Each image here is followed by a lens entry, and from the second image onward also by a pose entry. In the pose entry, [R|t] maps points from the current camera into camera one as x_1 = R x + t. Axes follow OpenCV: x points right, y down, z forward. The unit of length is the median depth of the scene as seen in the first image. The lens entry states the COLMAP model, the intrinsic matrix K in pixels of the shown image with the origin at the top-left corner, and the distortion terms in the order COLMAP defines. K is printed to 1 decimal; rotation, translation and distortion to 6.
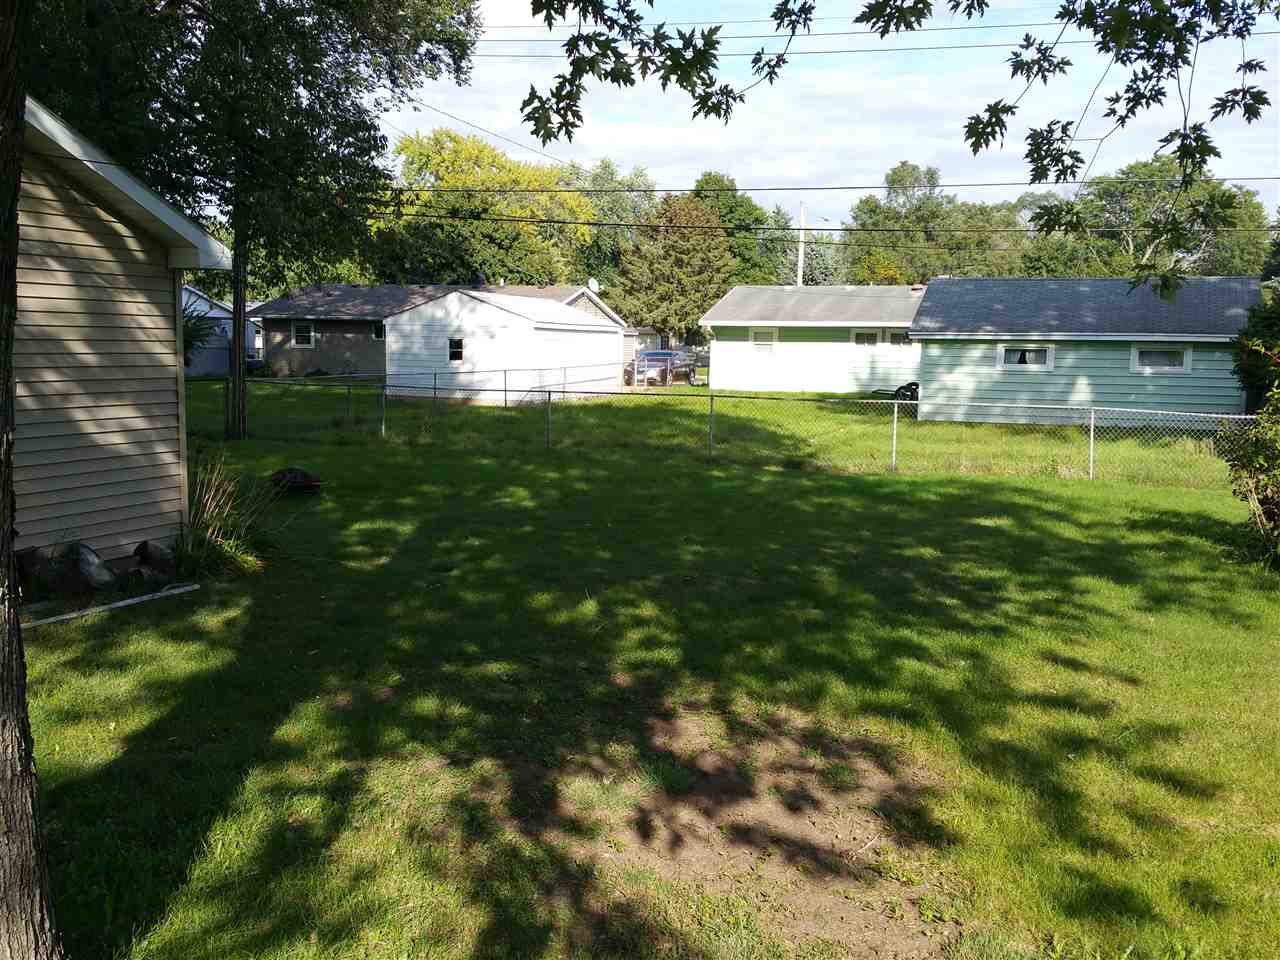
lens RADIAL K [[1367.1, 0, 646.8], [0, 1367.1, 504.0], [0, 0, 1]] dist [0.129858, -0.333649]
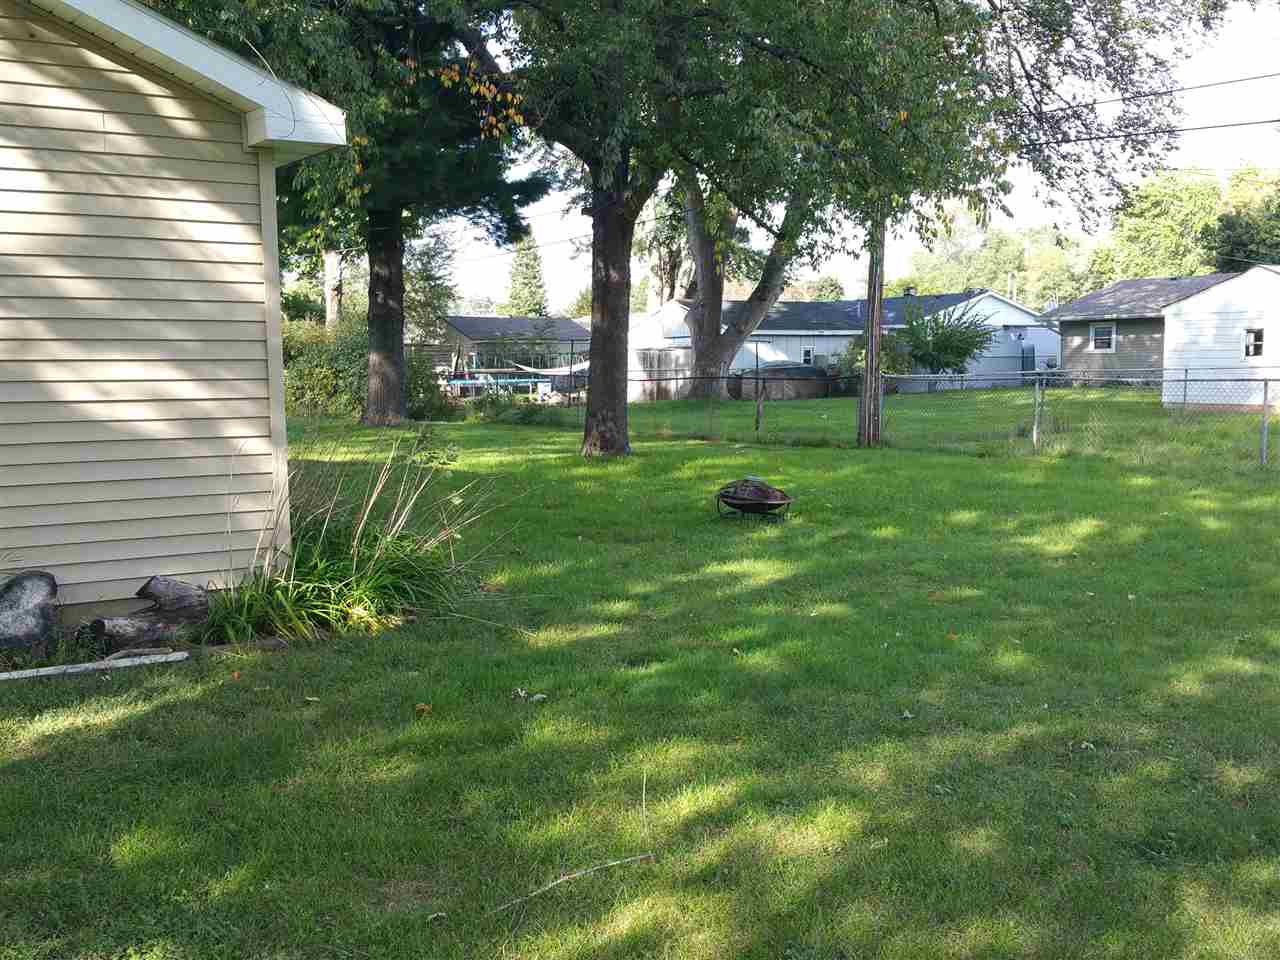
lens RADIAL K [[1372.4, 0, 640.0], [0, 1372.4, 480.0], [0, 0, 1]] dist [0.147892, -0.370601]
pose [[0.802033, 0.027362, -0.596653, 0.053494], [-0.048055, 0.998668, -0.018799, -0.004128], [0.595344, 0.043749, 0.802279, 0.174166]]
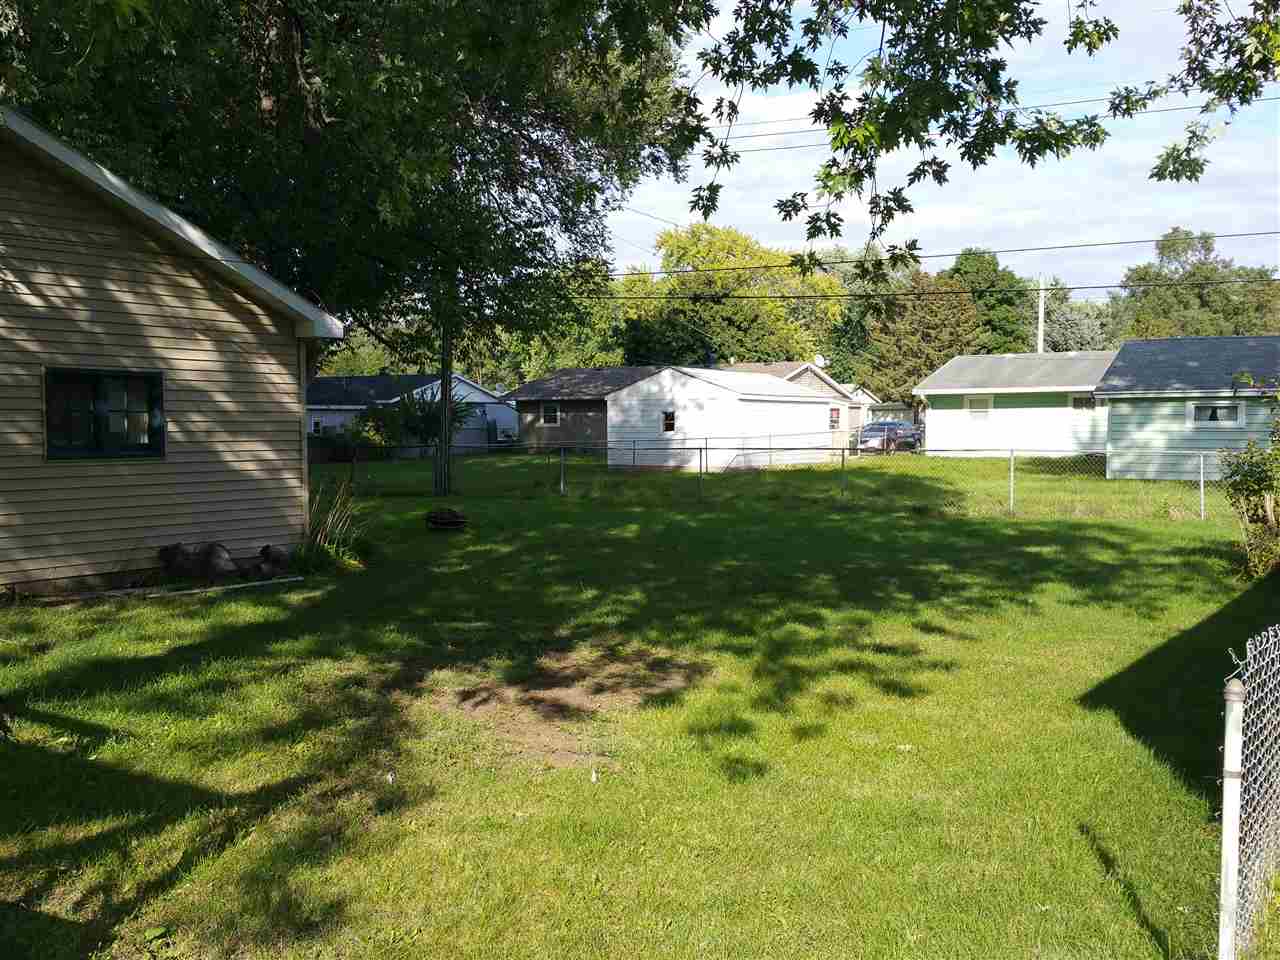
lens RADIAL K [[1372.4, 0, 640.0], [0, 1372.4, 480.0], [0, 0, 1]] dist [0.147892, -0.370601]
pose [[0.976140, -0.012550, -0.216779, 0.074404], [-0.004560, 0.996923, -0.078251, 0.018882], [0.217094, 0.077372, 0.973080, -0.056969]]
